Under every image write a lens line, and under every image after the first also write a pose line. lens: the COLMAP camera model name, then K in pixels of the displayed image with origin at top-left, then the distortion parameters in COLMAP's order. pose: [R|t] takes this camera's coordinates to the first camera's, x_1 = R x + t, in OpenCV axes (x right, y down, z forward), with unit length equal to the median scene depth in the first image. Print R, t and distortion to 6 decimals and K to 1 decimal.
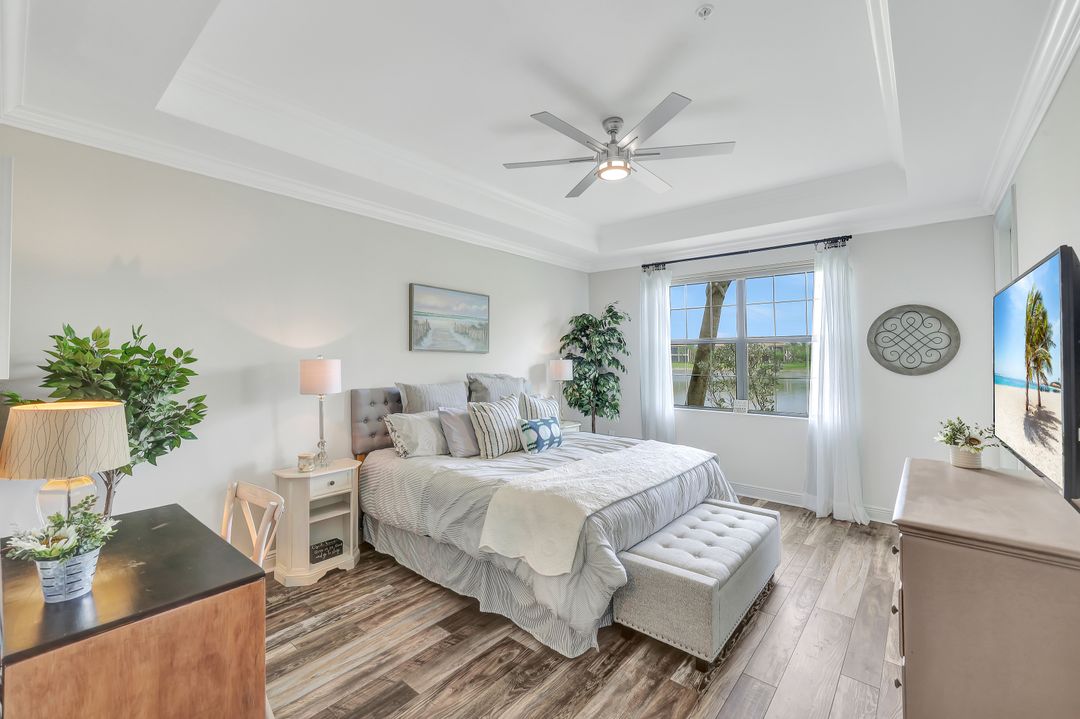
lens RADIAL K [[438.1, 0, 543.5], [0, 438.1, 359.6], [0, 0, 1]] dist [0.000138, 0.000710]
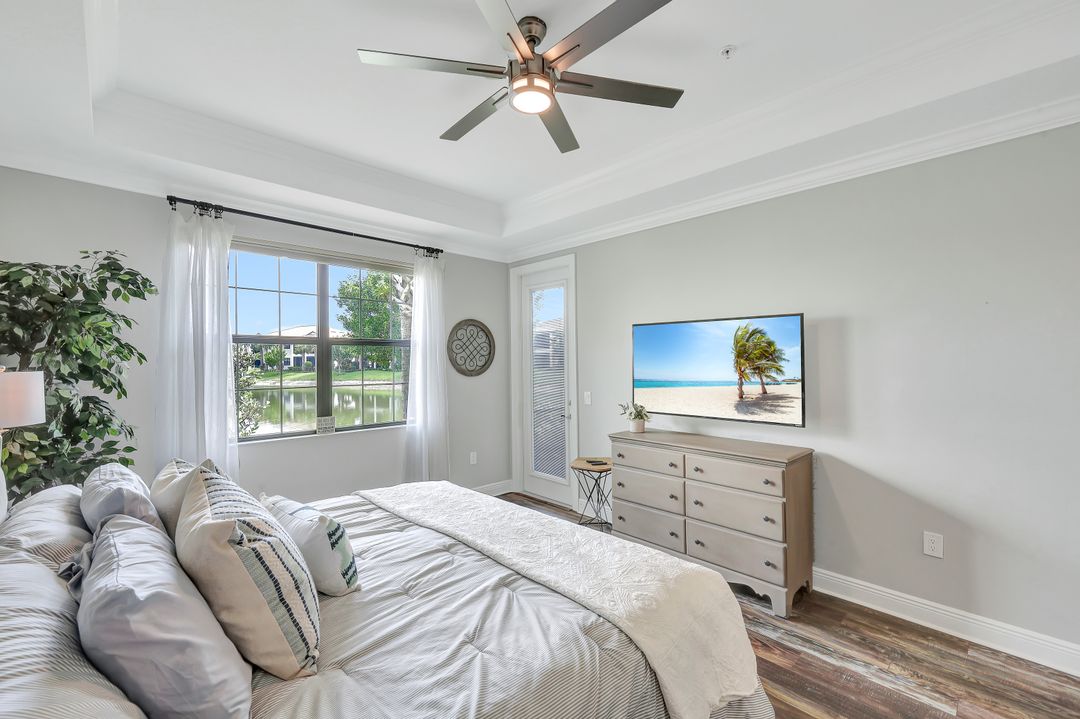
lens RADIAL K [[438.1, 0, 542.7], [0, 438.1, 359.9], [0, 0, 1]] dist [0.000138, 0.000710]
pose [[0.108989, -0.006825, 0.994020, -0.364467], [0.008315, 0.999948, 0.005954, -0.016219], [-0.994008, 0.007617, 0.109040, 0.659260]]
